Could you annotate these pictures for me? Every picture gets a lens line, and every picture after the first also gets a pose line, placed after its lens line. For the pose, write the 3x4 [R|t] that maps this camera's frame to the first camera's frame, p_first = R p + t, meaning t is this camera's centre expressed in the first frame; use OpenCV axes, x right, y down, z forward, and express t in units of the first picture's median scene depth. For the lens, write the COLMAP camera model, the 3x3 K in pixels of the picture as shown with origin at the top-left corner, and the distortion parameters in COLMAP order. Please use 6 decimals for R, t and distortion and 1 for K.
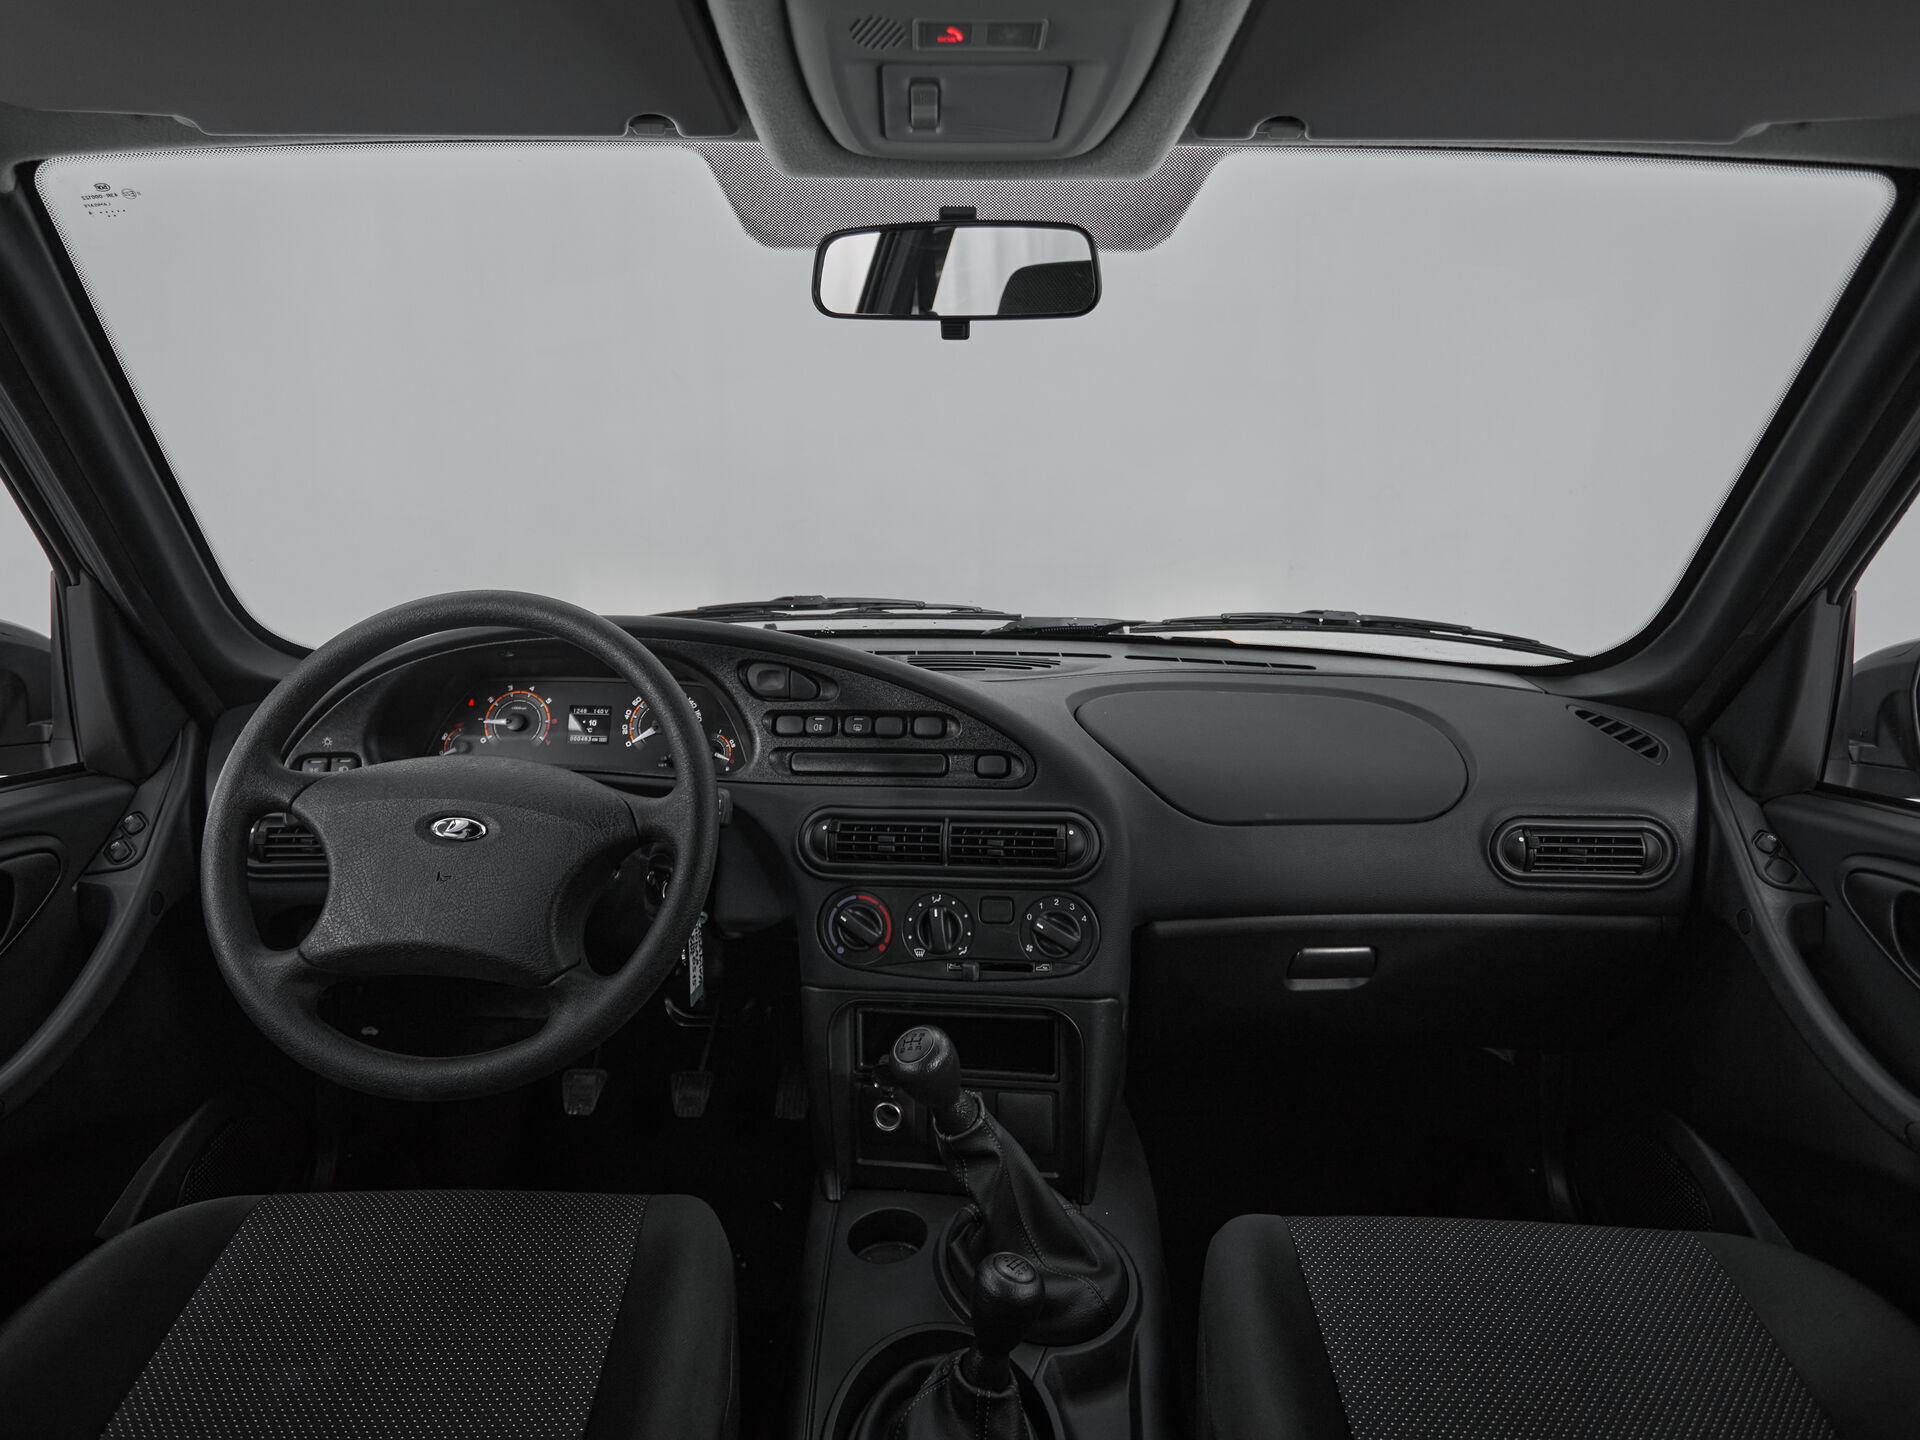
lens RADIAL K [[1145.1, 0, 956.9], [0, 1145.1, 678.5], [0, 0, 1]] dist [-0.003320, 0.000354]
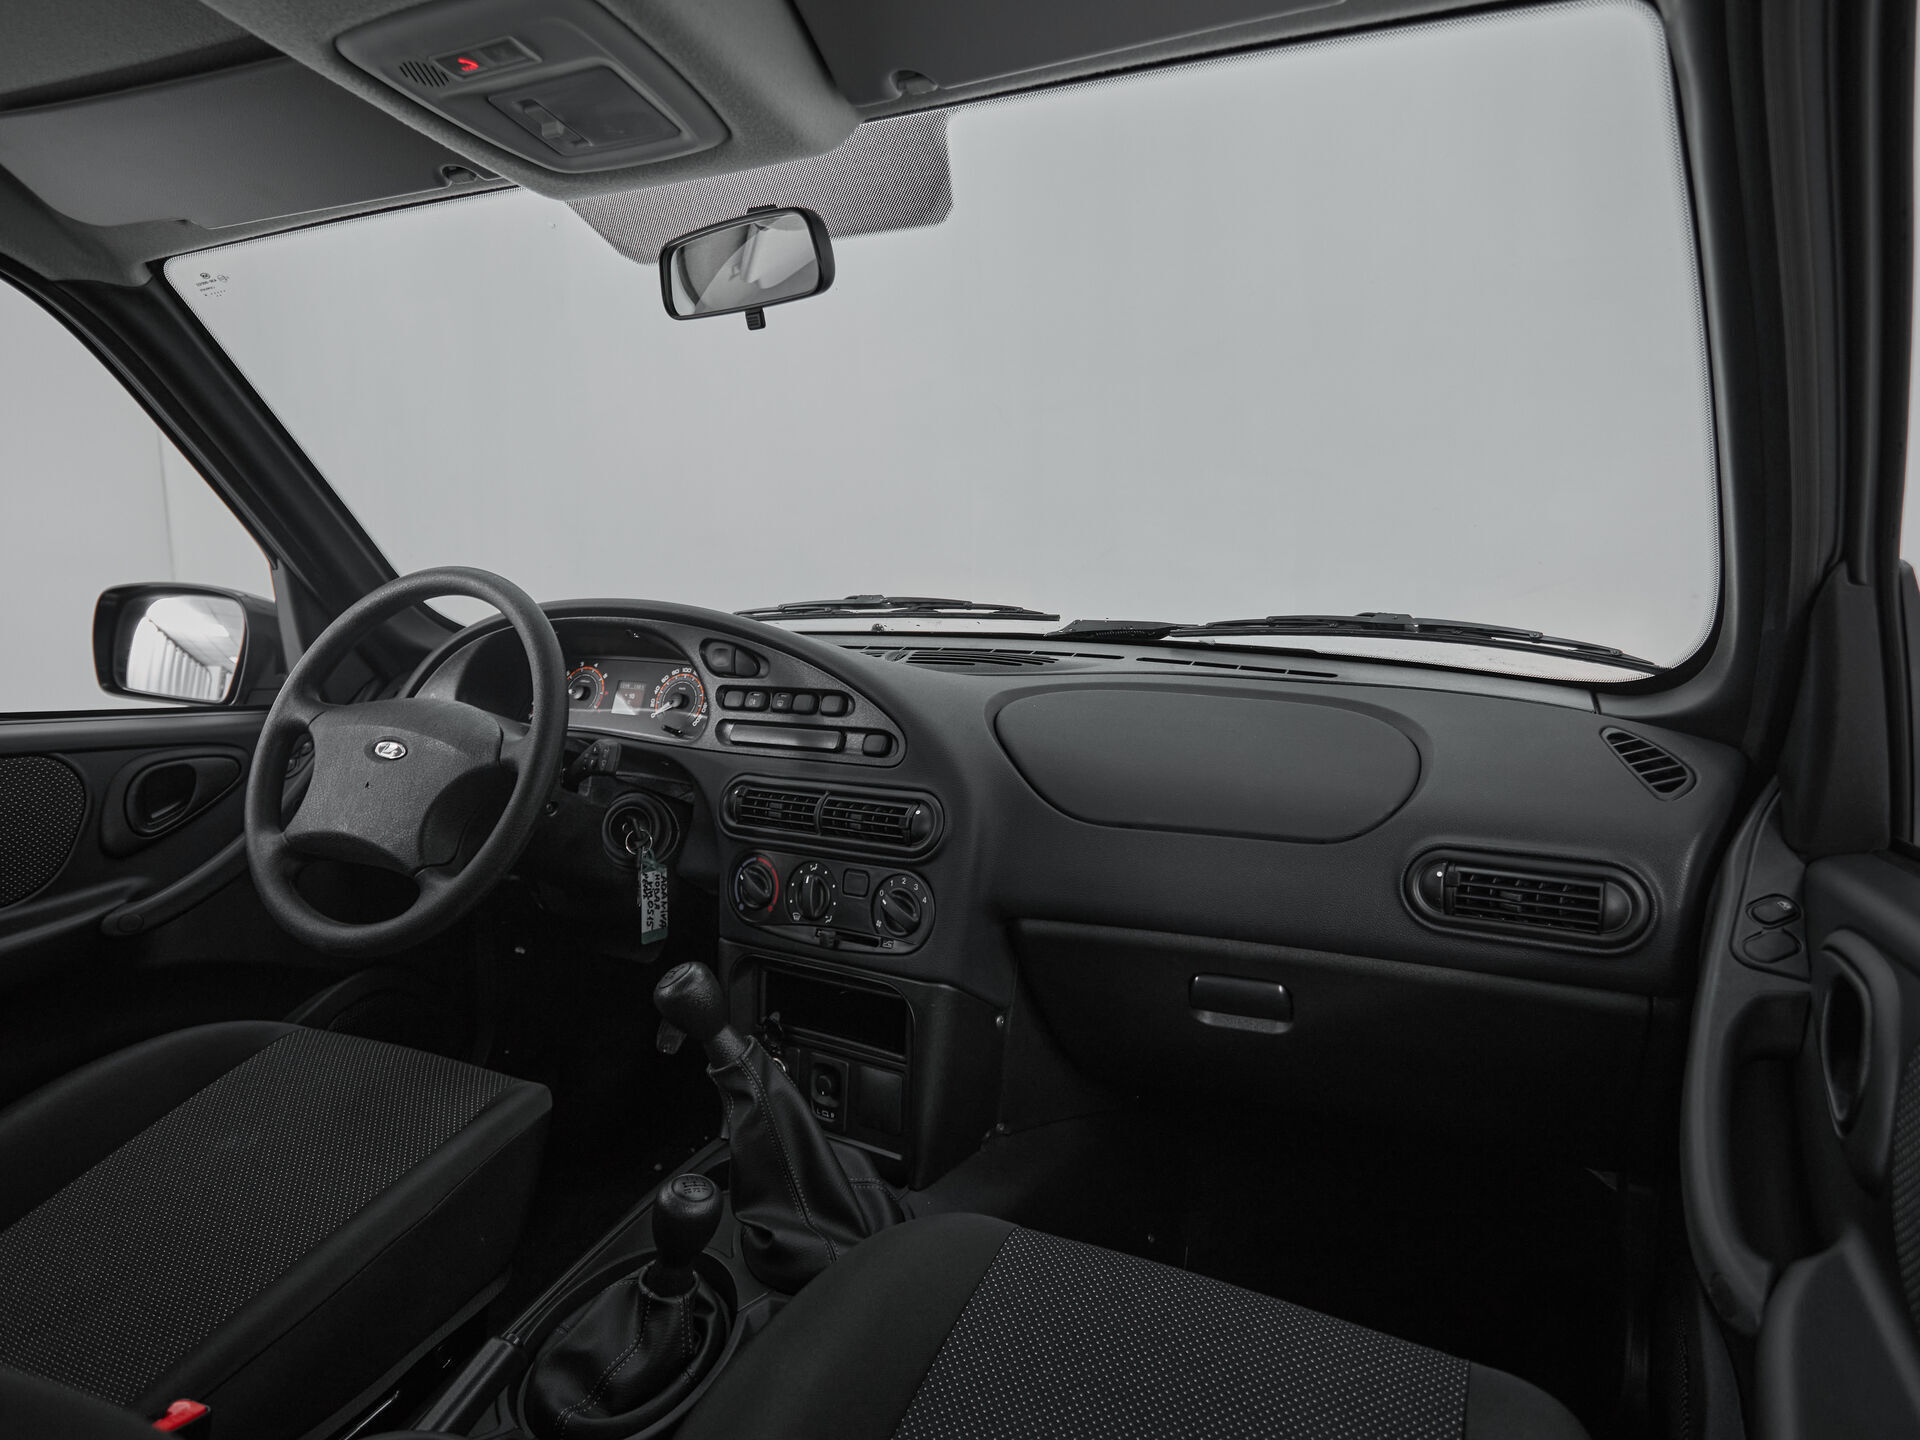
lens RADIAL K [[1207.9, 0, 967.4], [0, 1207.9, 712.5], [0, 0, 1]] dist [0.000732, 0.000450]
pose [[0.895748, 0.046435, -0.442131, 0.569796], [-0.056143, 0.998383, -0.008889, 0.051438], [0.441003, 0.032785, 0.896907, 0.065438]]
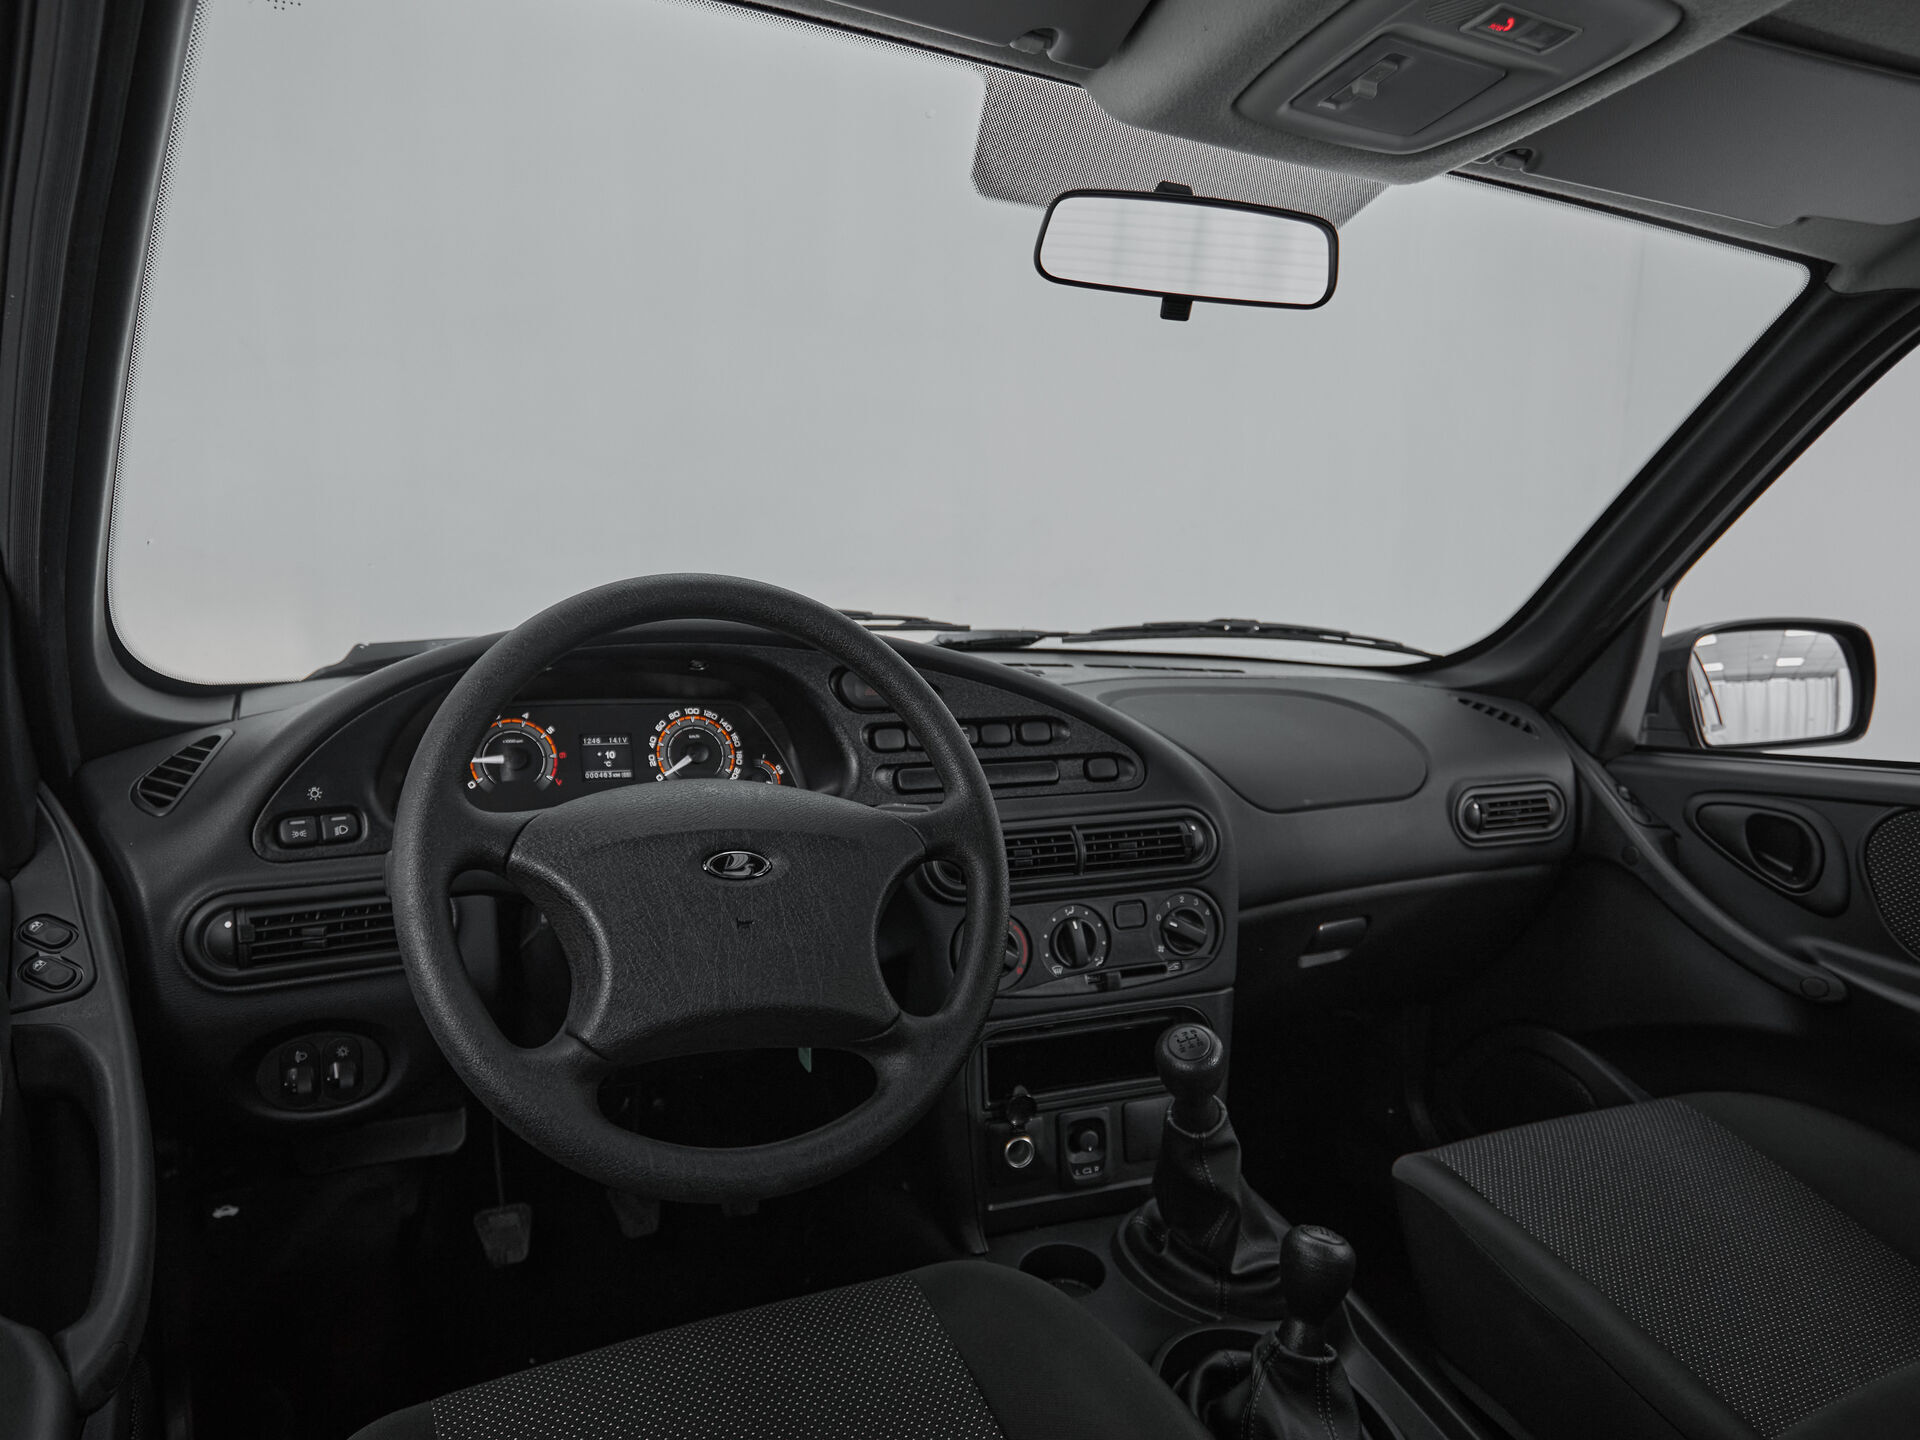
lens RADIAL K [[1256.5, 0, 959.8], [0, 1256.5, 737.7], [0, 0, 1]] dist [-0.002626, -0.000441]
pose [[0.887567, -0.048657, 0.458101, -0.551419], [0.048322, 0.998754, 0.012458, 0.030212], [-0.458137, 0.011078, 0.888813, 0.108612]]
